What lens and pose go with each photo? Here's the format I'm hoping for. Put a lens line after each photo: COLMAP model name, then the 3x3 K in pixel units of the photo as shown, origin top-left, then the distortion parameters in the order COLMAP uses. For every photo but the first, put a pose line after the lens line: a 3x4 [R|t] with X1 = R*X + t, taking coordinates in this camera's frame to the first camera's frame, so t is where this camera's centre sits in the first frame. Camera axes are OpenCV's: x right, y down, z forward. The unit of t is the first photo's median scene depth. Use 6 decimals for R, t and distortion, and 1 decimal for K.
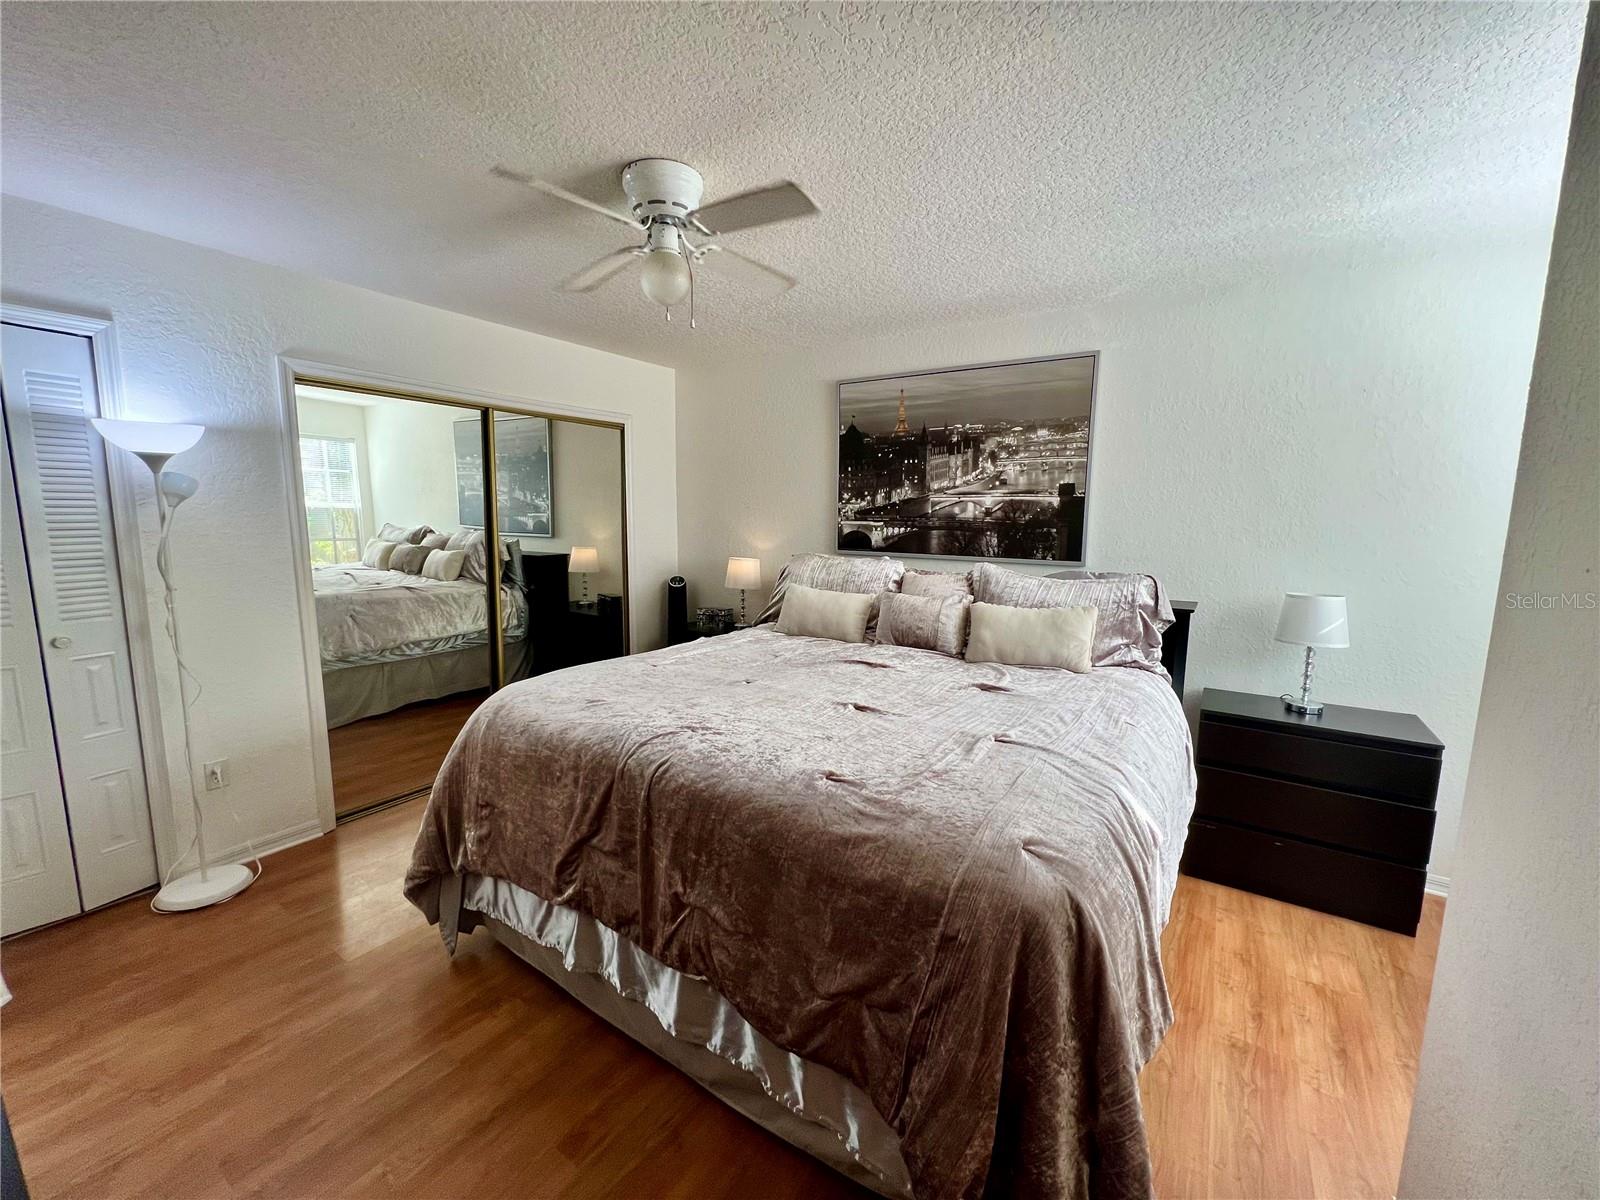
lens RADIAL K [[640.7, 0, 797.7], [0, 640.7, 597.1], [0, 0, 1]] dist [-0.000778, 0.000374]
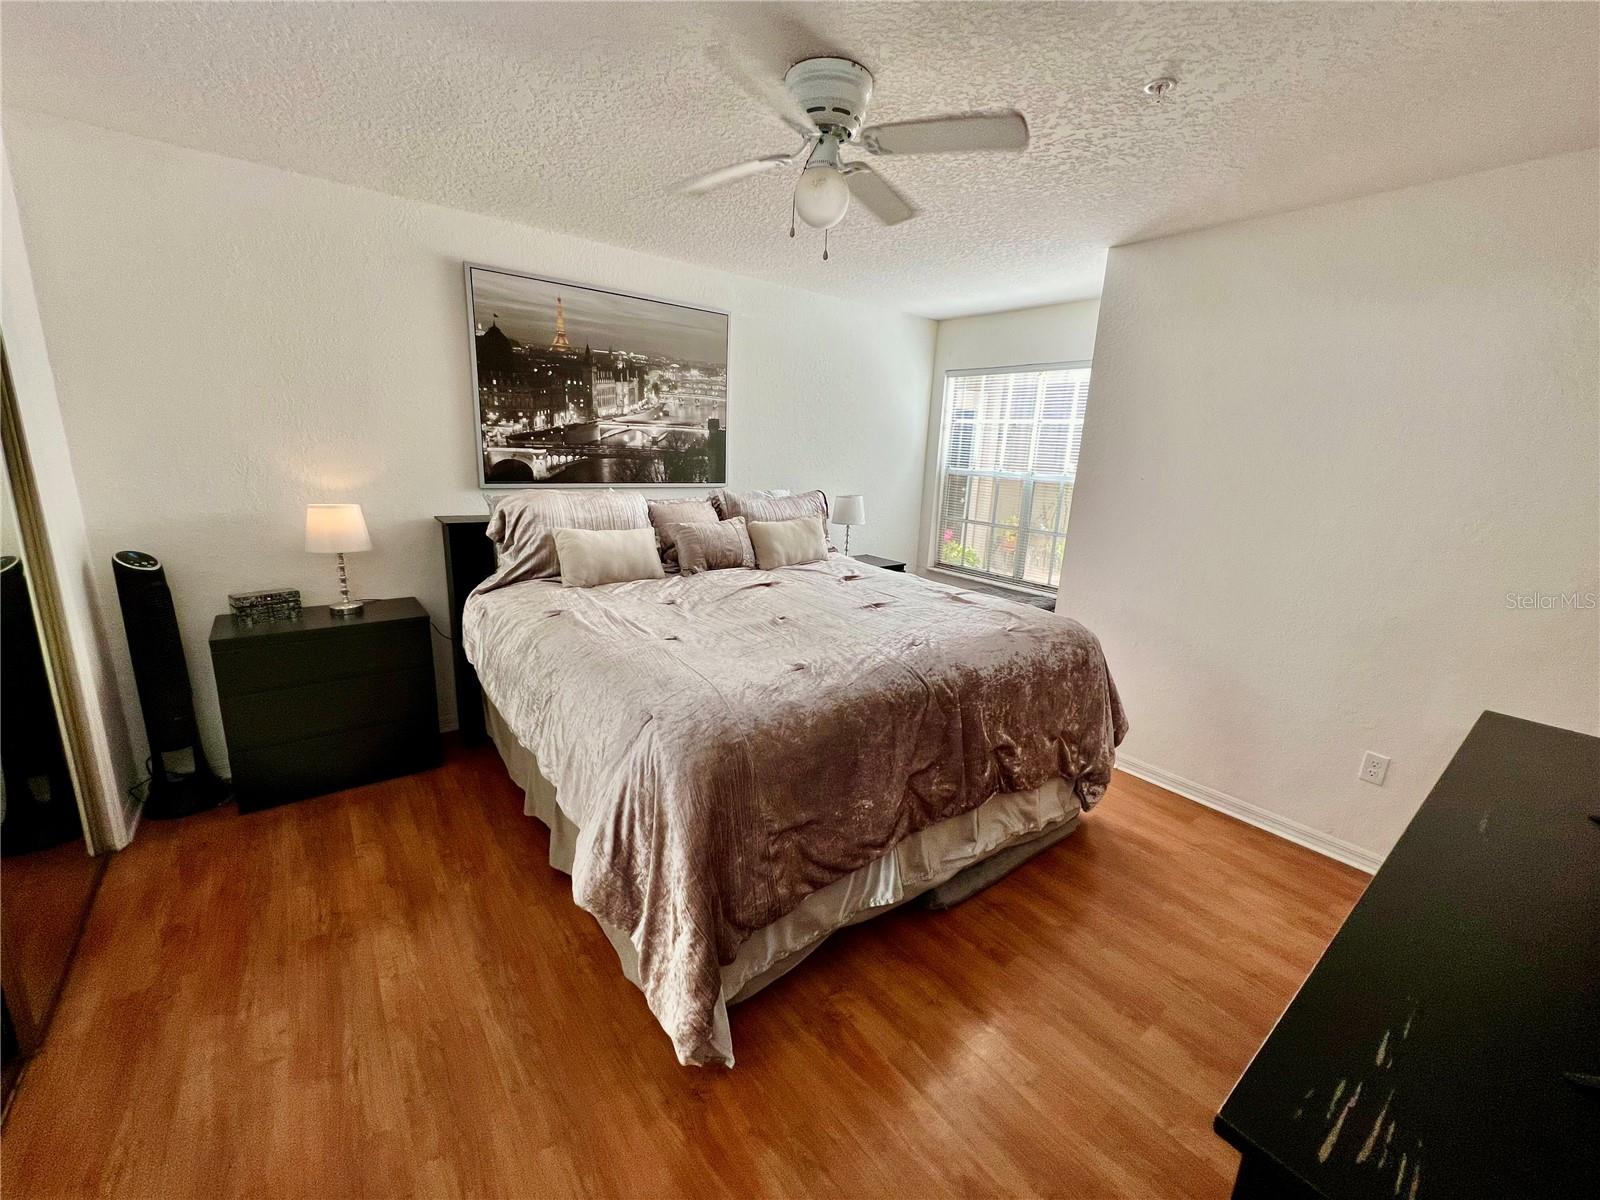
lens RADIAL K [[640.7, 0, 797.7], [0, 640.7, 597.1], [0, 0, 1]] dist [-0.000778, 0.000374]
pose [[0.311198, -0.218173, 0.924963, -0.665687], [0.087872, 0.975728, 0.200583, -0.069389], [-0.946274, 0.018857, 0.322816, 0.416297]]
